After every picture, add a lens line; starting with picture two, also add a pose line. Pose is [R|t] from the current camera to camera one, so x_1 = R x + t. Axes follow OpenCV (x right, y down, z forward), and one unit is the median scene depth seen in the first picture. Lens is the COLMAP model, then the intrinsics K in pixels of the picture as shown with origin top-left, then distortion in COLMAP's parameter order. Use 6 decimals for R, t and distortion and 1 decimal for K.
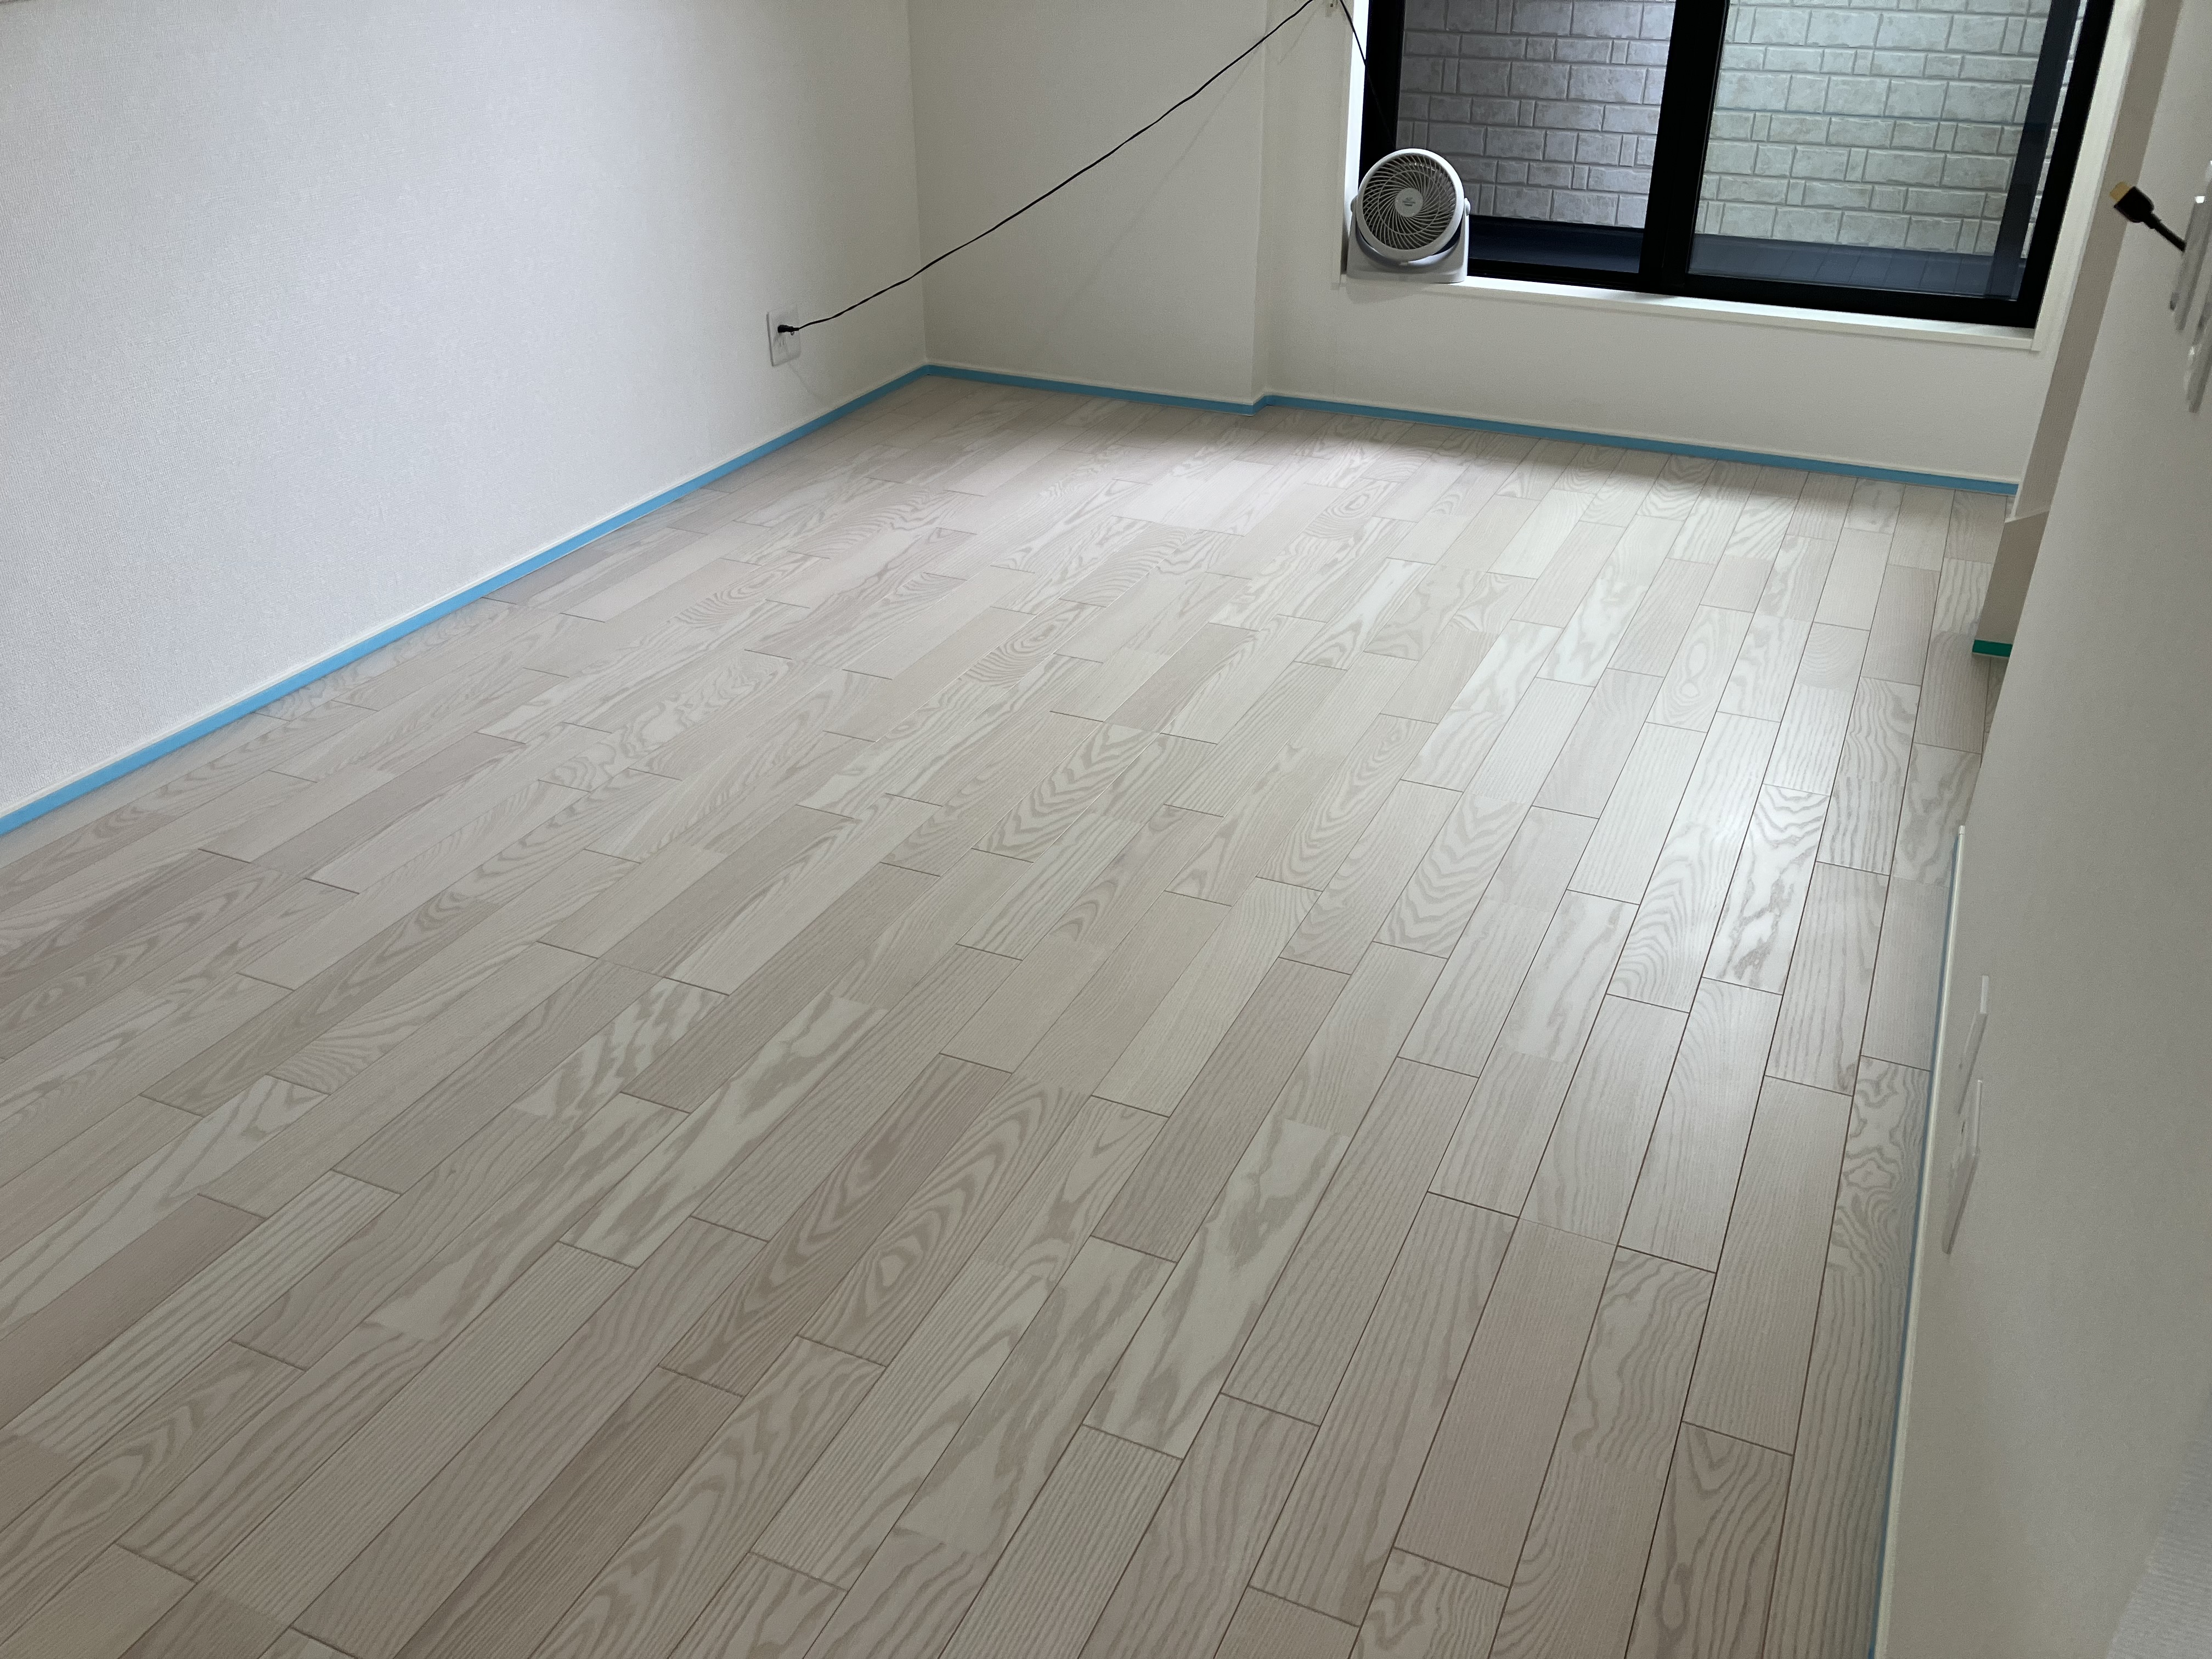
lens RADIAL K [[1826.0, 0, 1106.0], [0, 1826.0, 829.5], [0, 0, 1]] dist [0.011716, -0.012588]
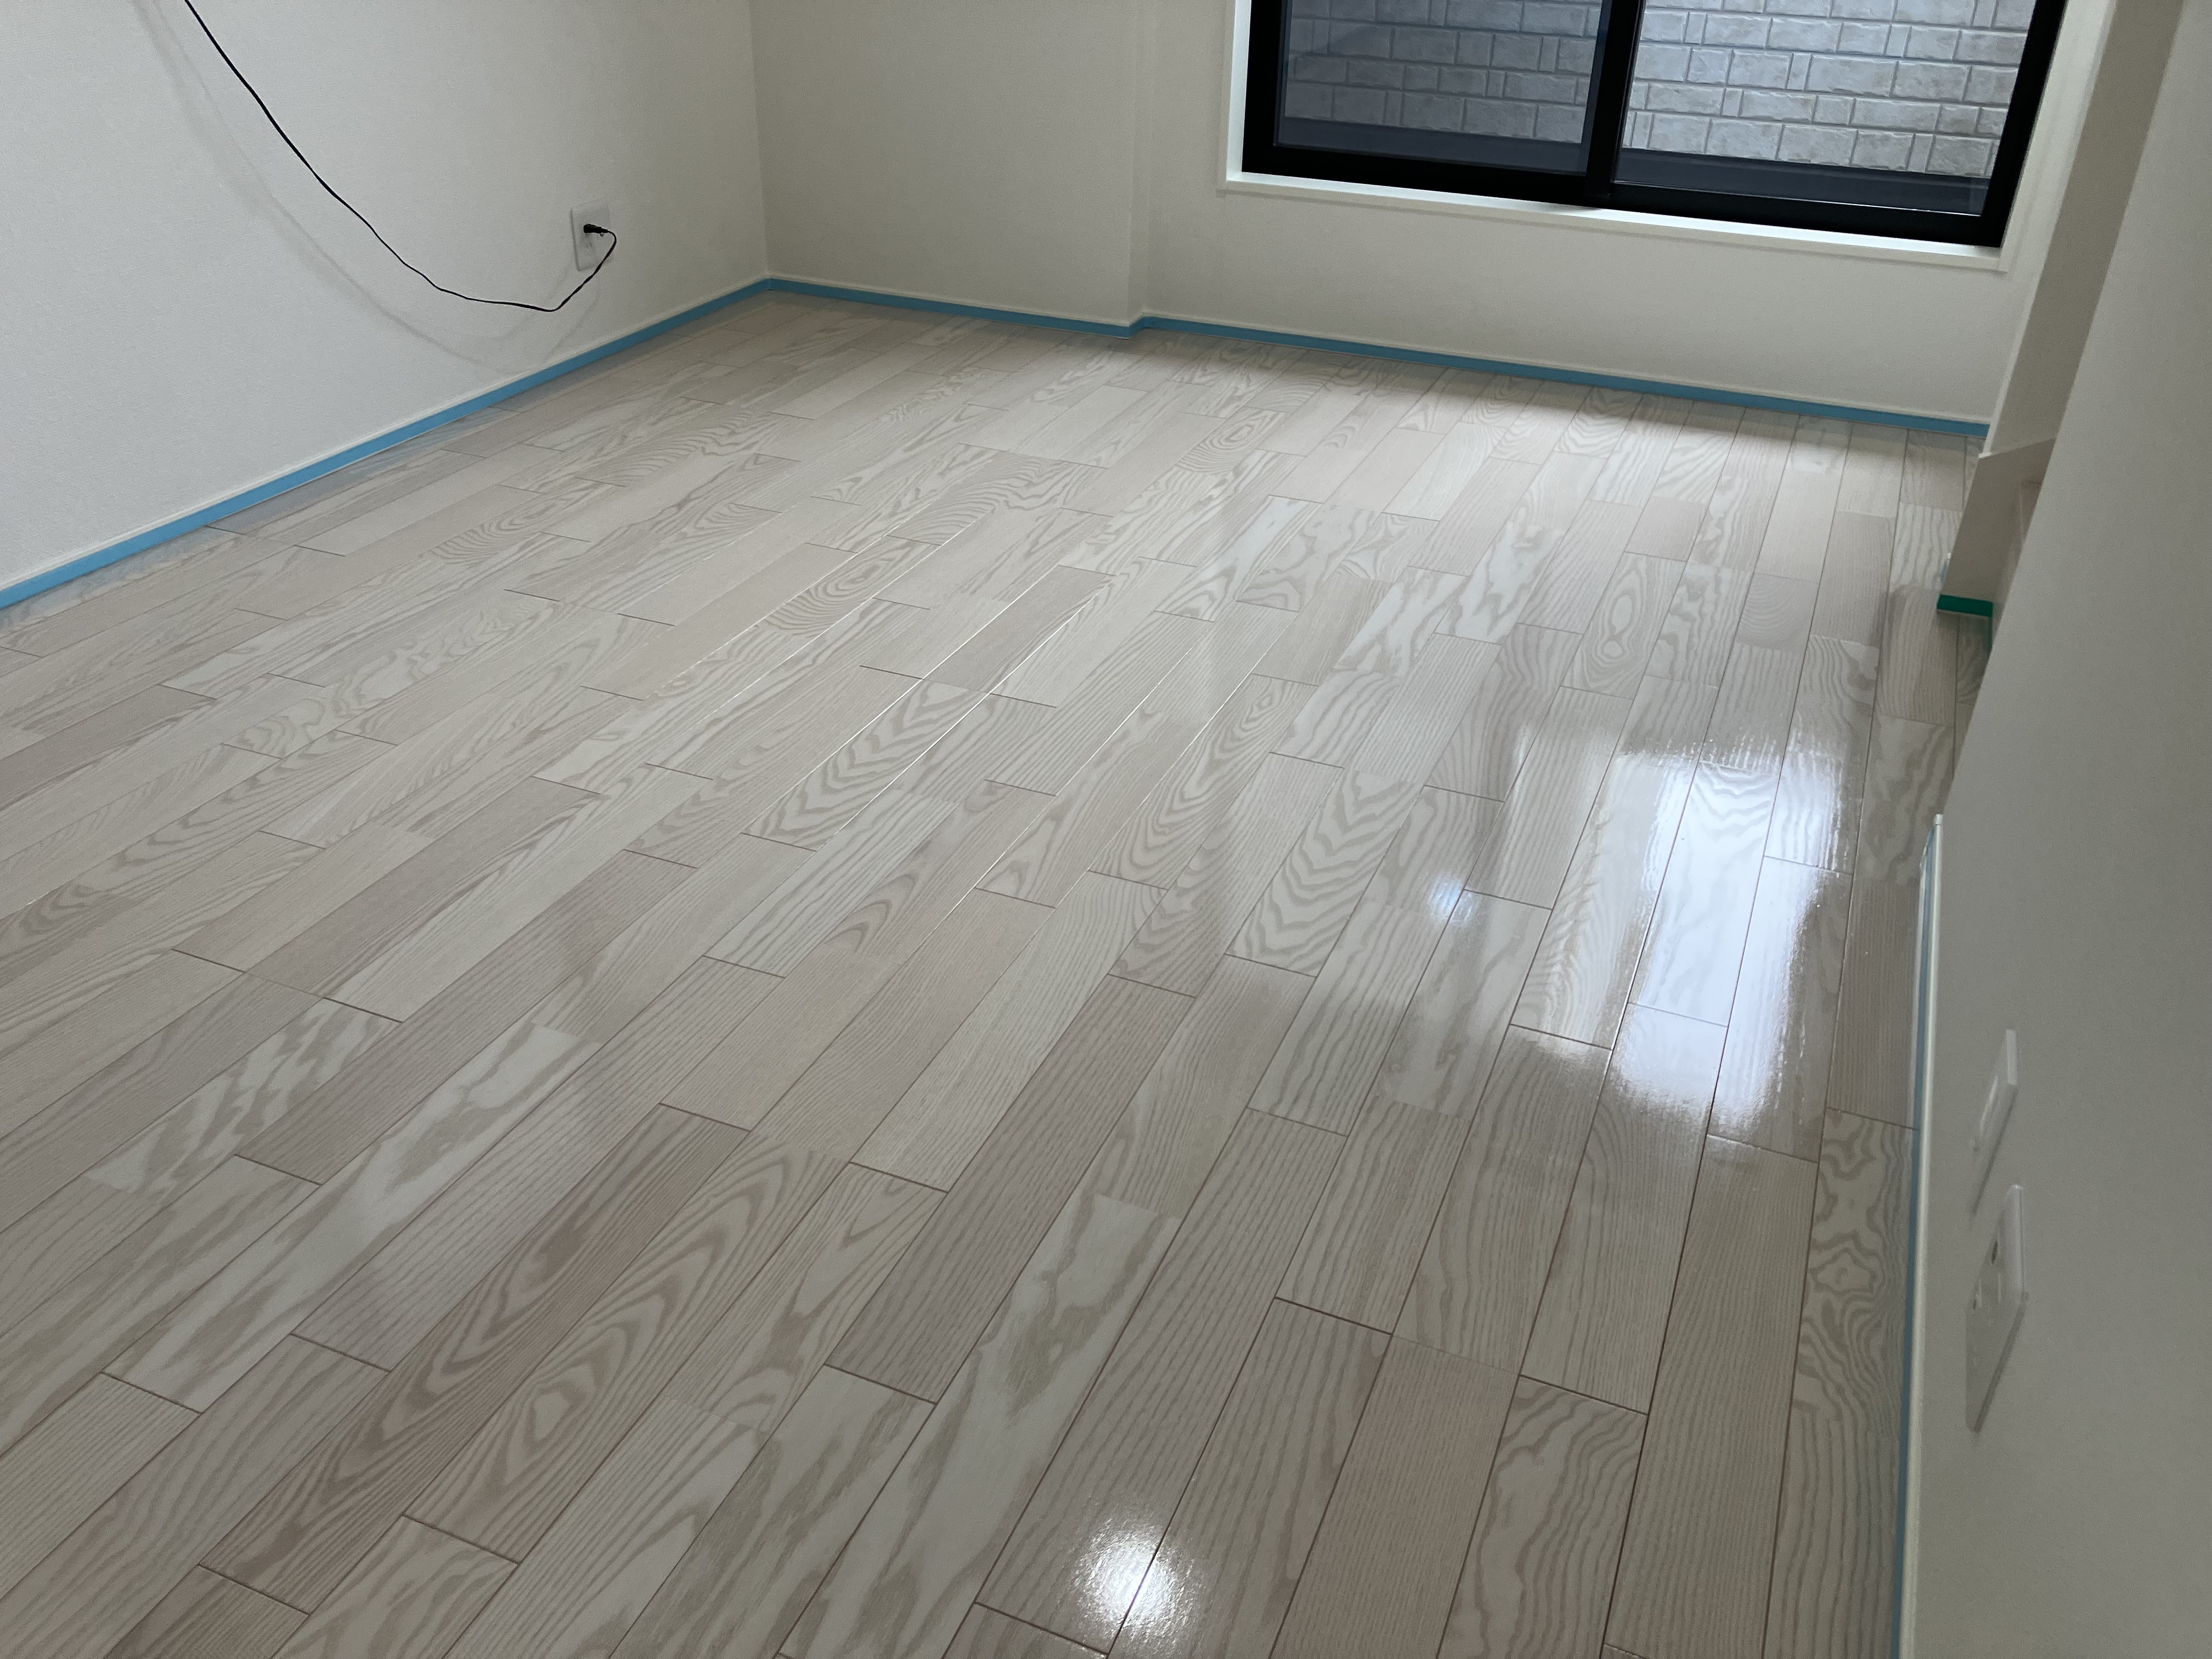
lens RADIAL K [[1828.1, 0, 1095.5], [0, 1828.1, 833.9], [0, 0, 1]] dist [0.000619, 0.016321]
pose [[0.999159, 0.006434, 0.040487, 0.059646], [-0.007354, 0.999717, 0.022637, -0.010332], [-0.040330, -0.022915, 0.998924, 0.211658]]
